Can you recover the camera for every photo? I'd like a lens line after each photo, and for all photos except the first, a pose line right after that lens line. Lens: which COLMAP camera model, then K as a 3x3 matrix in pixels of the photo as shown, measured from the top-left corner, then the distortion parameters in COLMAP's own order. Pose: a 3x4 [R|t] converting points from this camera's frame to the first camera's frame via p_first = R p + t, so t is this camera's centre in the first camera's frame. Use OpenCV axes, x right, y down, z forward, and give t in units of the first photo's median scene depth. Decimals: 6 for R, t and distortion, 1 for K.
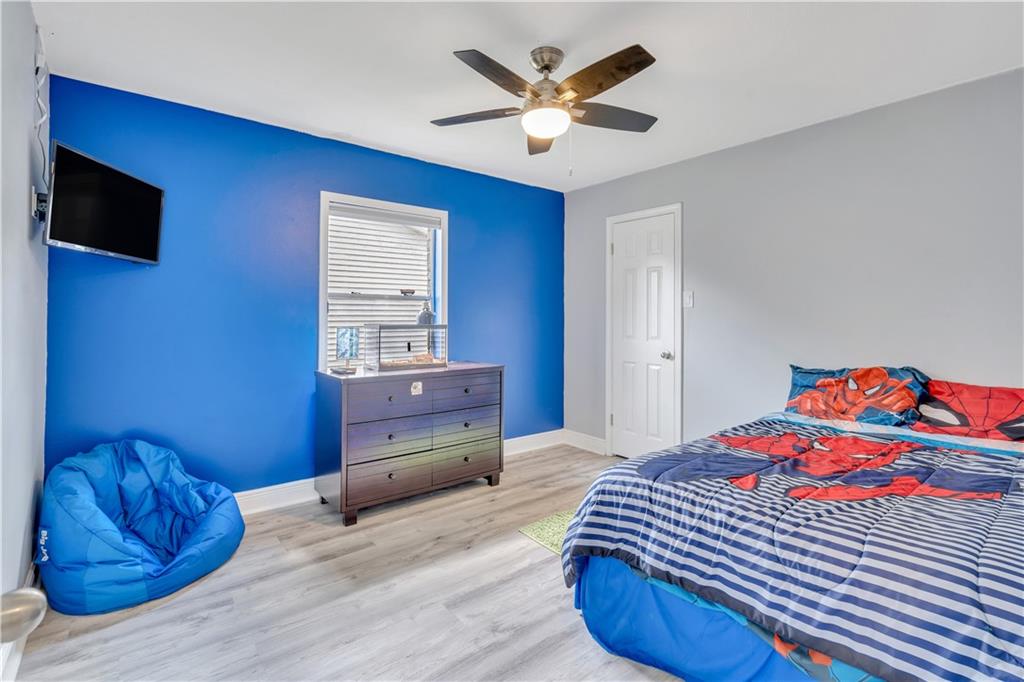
lens RADIAL K [[474.0, 0, 512.1], [0, 474.0, 324.2], [0, 0, 1]] dist [-0.002612, 0.000203]
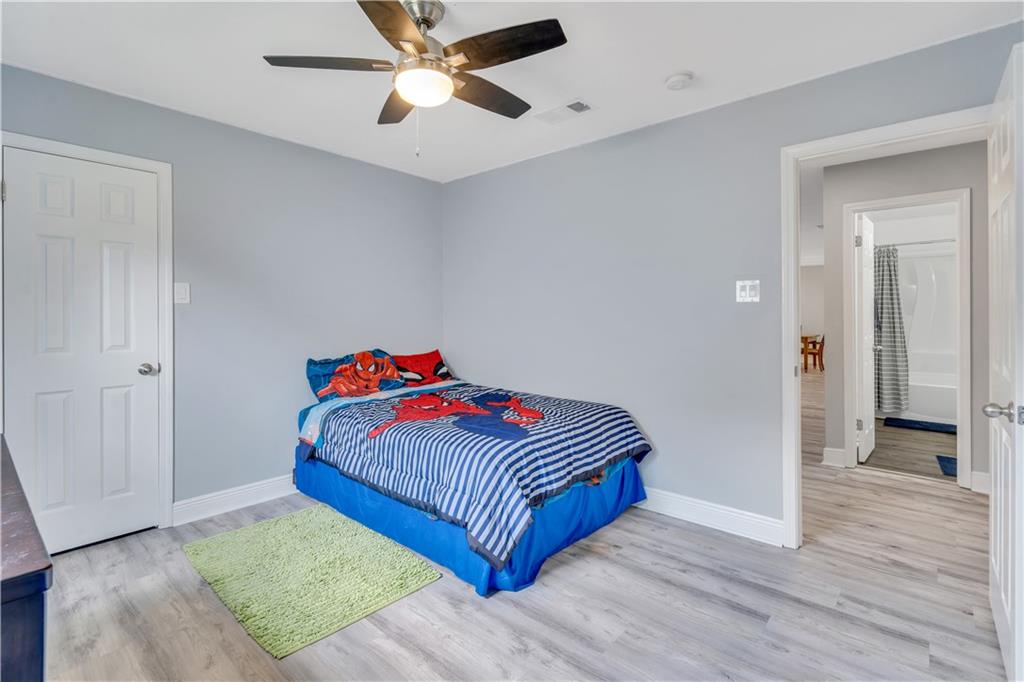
lens RADIAL K [[474.0, 0, 512.1], [0, 474.0, 324.2], [0, 0, 1]] dist [-0.002612, 0.000203]
pose [[-0.148106, -0.024695, 0.988663, -0.626933], [0.017781, 0.999460, 0.027629, -0.017842], [-0.988812, 0.021671, -0.147587, 0.762487]]
